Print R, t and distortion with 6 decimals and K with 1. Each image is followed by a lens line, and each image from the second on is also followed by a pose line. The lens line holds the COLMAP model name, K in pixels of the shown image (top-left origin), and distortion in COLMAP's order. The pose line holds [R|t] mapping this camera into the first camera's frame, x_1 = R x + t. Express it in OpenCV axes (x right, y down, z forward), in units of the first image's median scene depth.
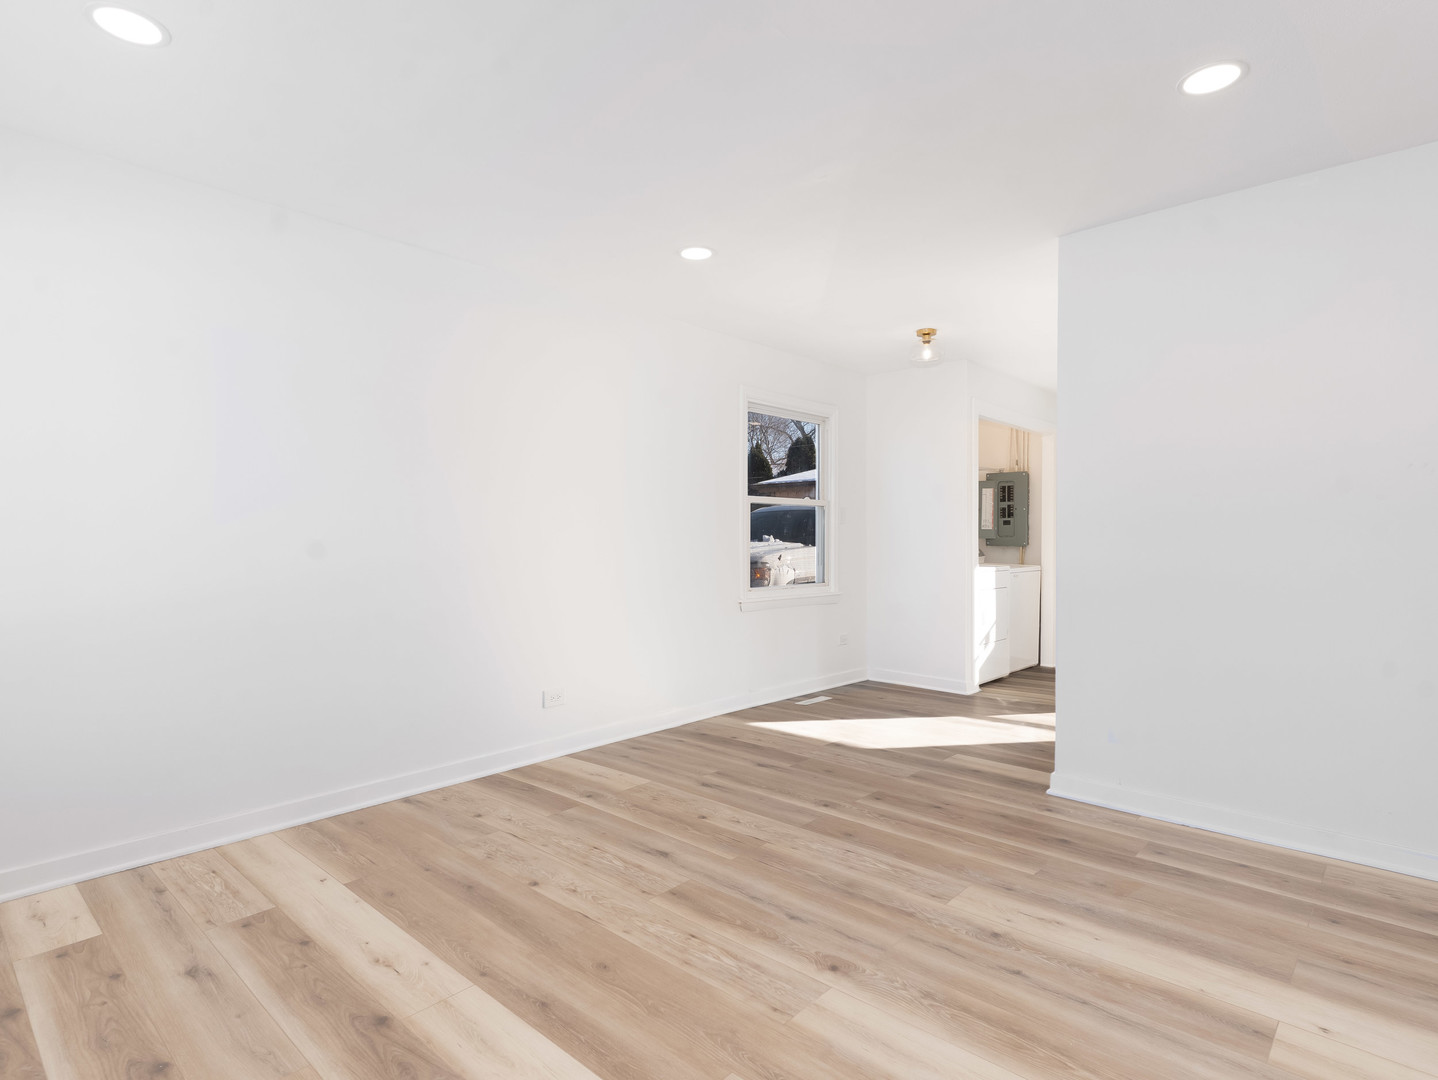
lens RADIAL K [[710.9, 0, 720.0], [0, 710.9, 536.1], [0, 0, 1]] dist [-0.001033, -0.000091]
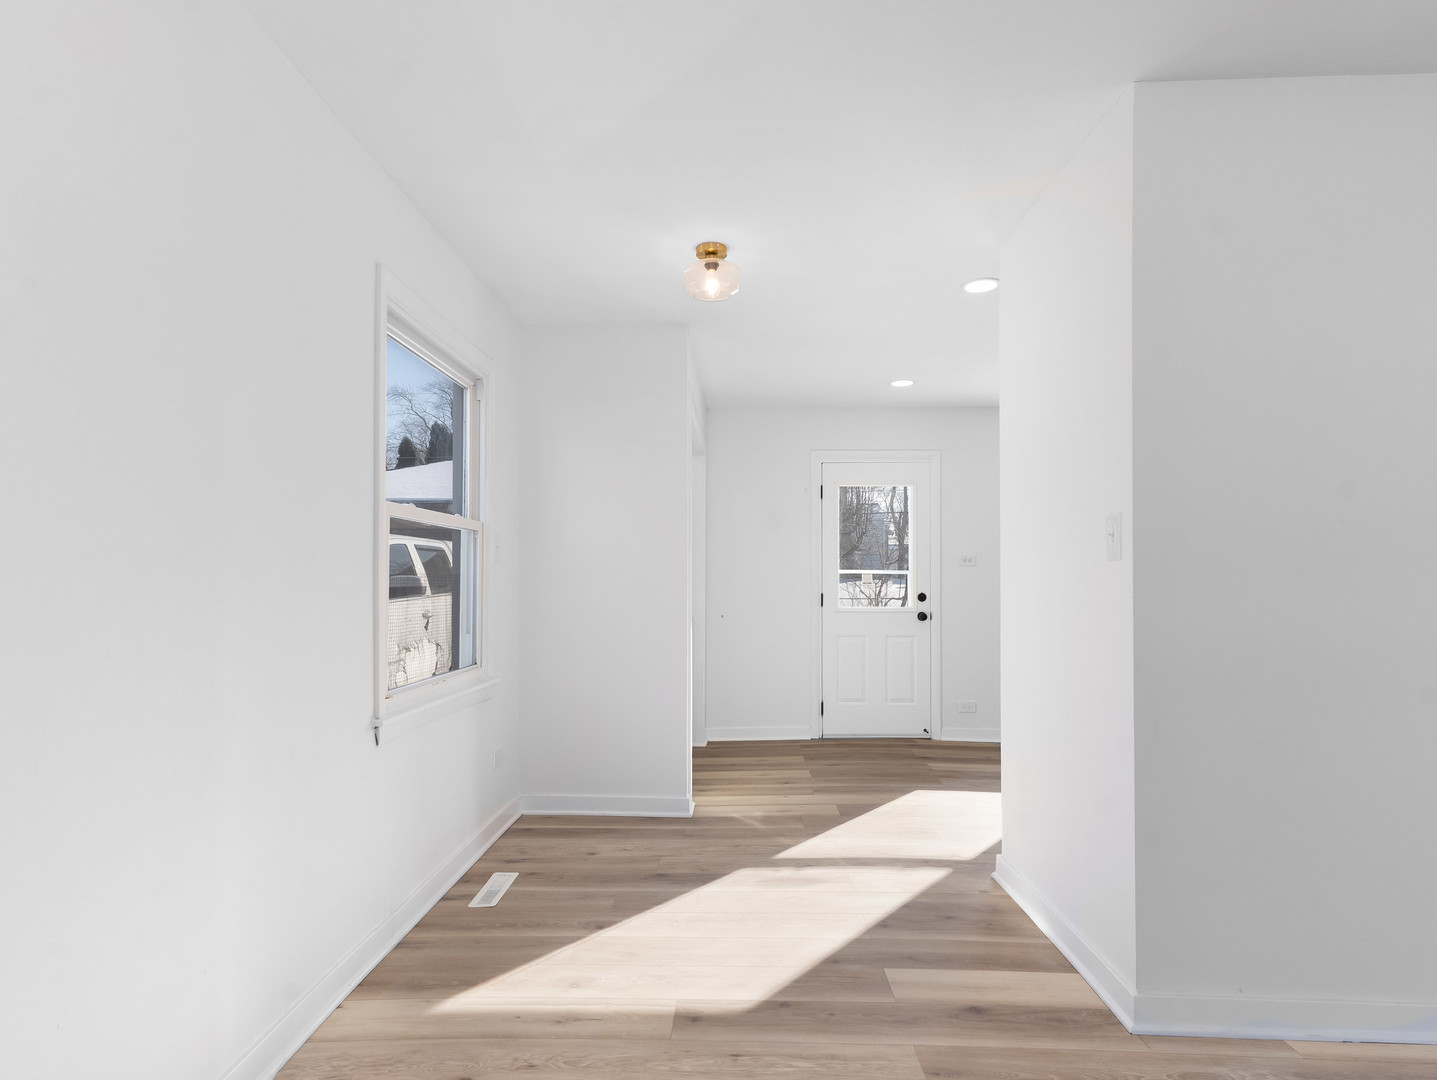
lens RADIAL K [[780.4, 0, 715.3], [0, 780.4, 543.1], [0, 0, 1]] dist [0.025388, 0.001111]
pose [[0.789358, 0.032275, 0.613084, -0.123148], [0.009127, 0.997890, -0.064284, 0.014927], [-0.613865, 0.056339, 0.787398, 0.472922]]
